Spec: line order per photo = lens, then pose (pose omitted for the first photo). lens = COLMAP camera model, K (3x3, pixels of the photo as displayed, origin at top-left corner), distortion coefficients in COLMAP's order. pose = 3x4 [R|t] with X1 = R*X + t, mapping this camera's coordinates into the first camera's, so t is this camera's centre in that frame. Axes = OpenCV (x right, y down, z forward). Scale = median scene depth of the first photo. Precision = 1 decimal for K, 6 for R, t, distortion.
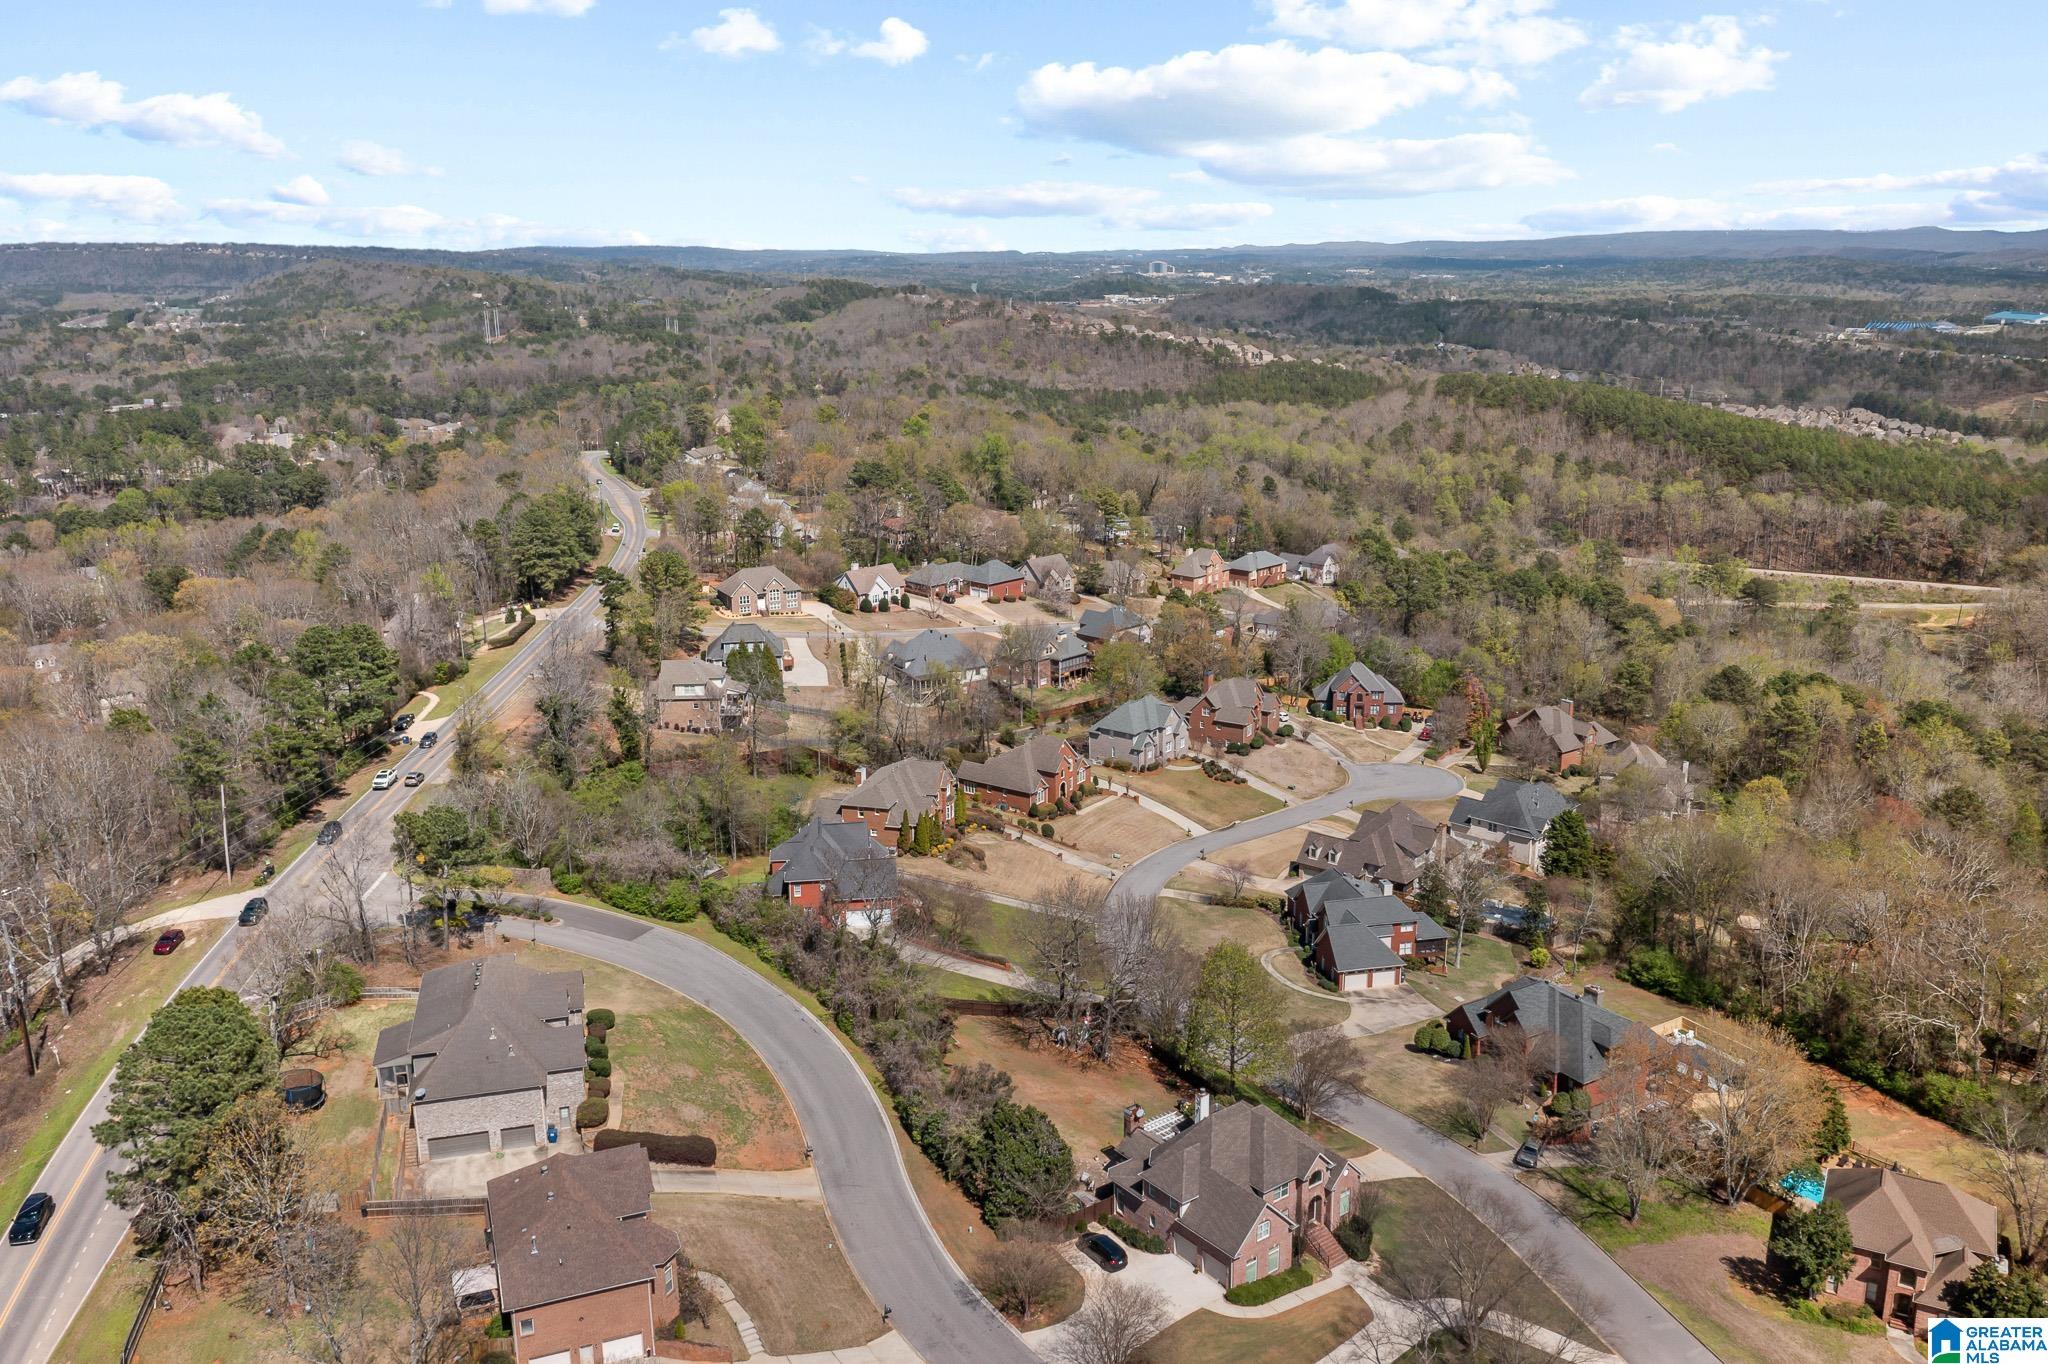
lens RADIAL K [[1633.8, 0, 1023.8], [0, 1633.8, 677.7], [0, 0, 1]] dist [-0.010176, 0.002784]
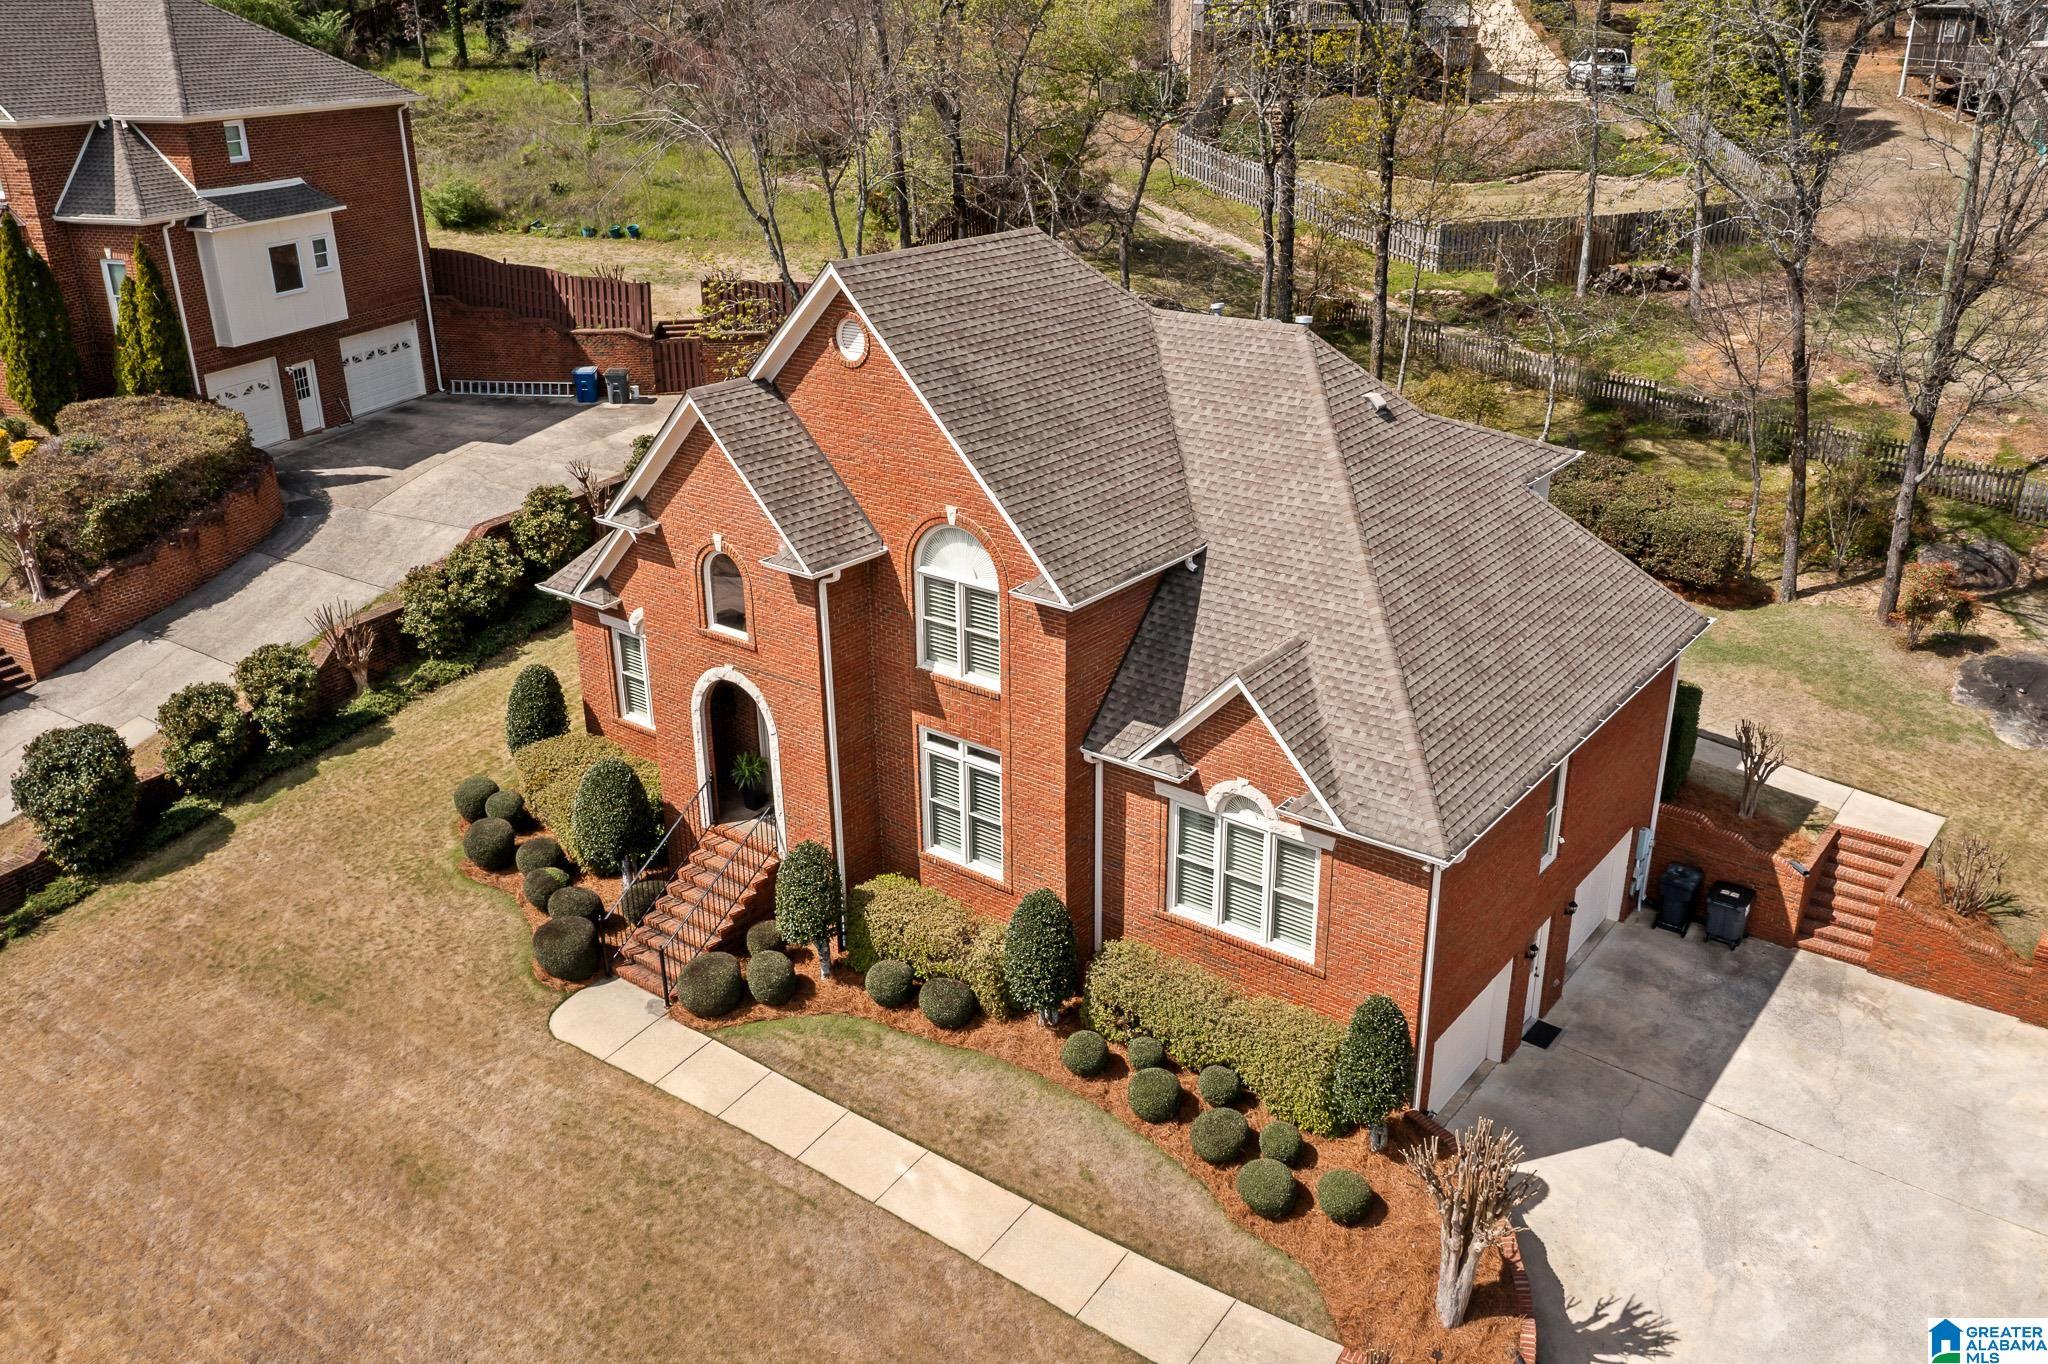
lens RADIAL K [[1633.8, 0, 1027.5], [0, 1633.8, 672.4], [0, 0, 1]] dist [-0.010176, 0.002784]
pose [[-0.049178, 0.386448, -0.920999, 0.097608], [-0.243560, 0.889638, 0.386294, 0.017312], [0.968638, 0.243316, 0.050372, 0.858889]]
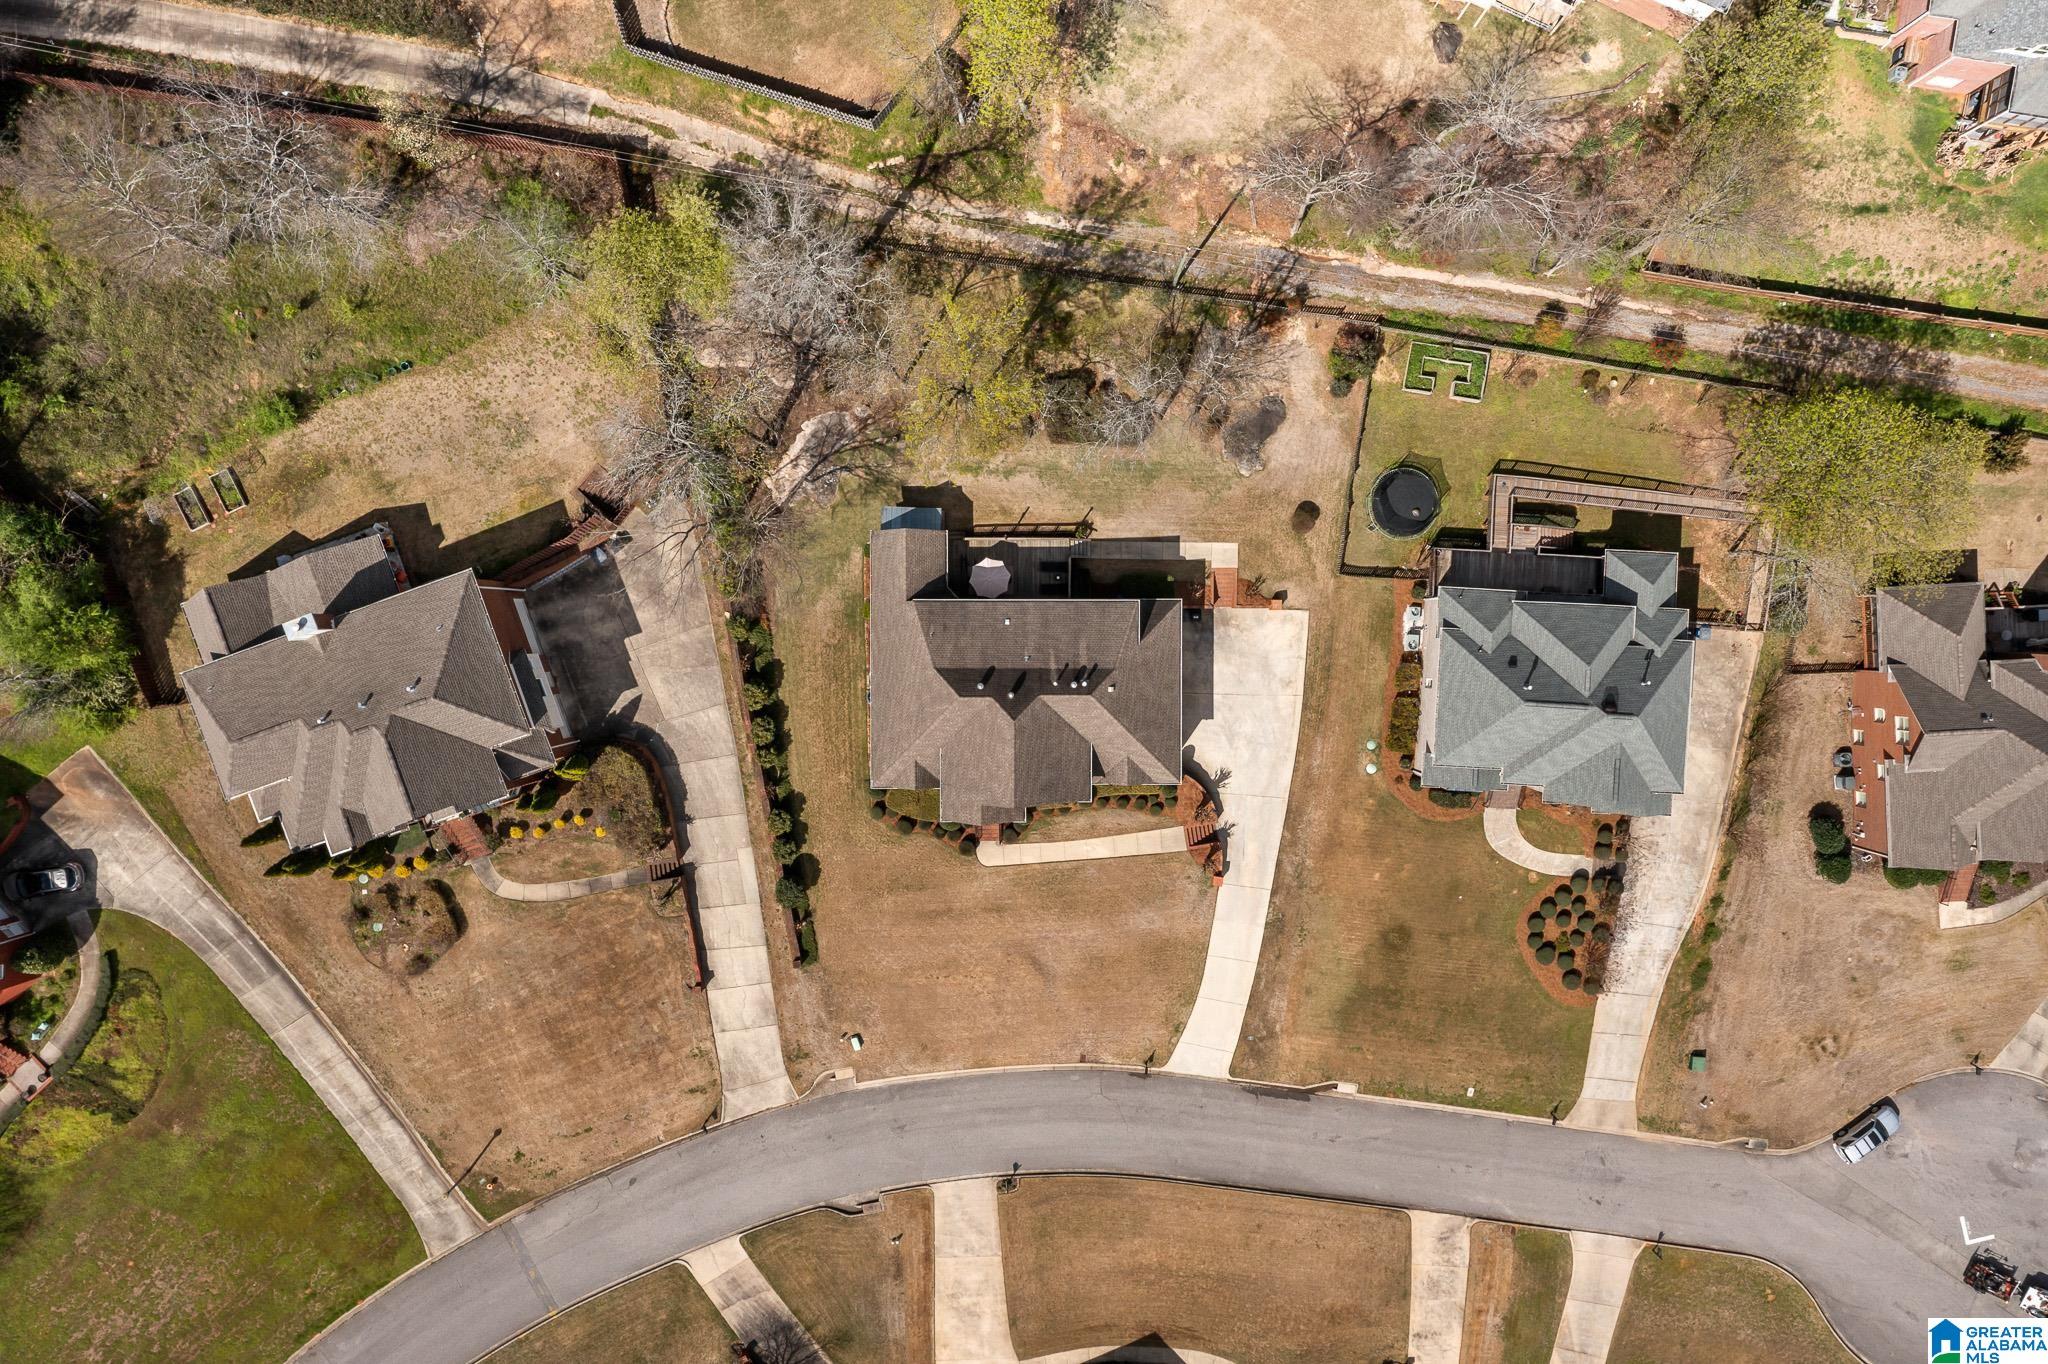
lens RADIAL K [[1633.8, 0, 1027.2], [0, 1633.8, 690.7], [0, 0, 1]] dist [-0.010176, 0.002784]
pose [[0.576228, 0.817071, 0.018882, 0.000731], [-0.194756, 0.114838, 0.974106, -0.255969], [0.793745, -0.564985, 0.225302, 0.796616]]
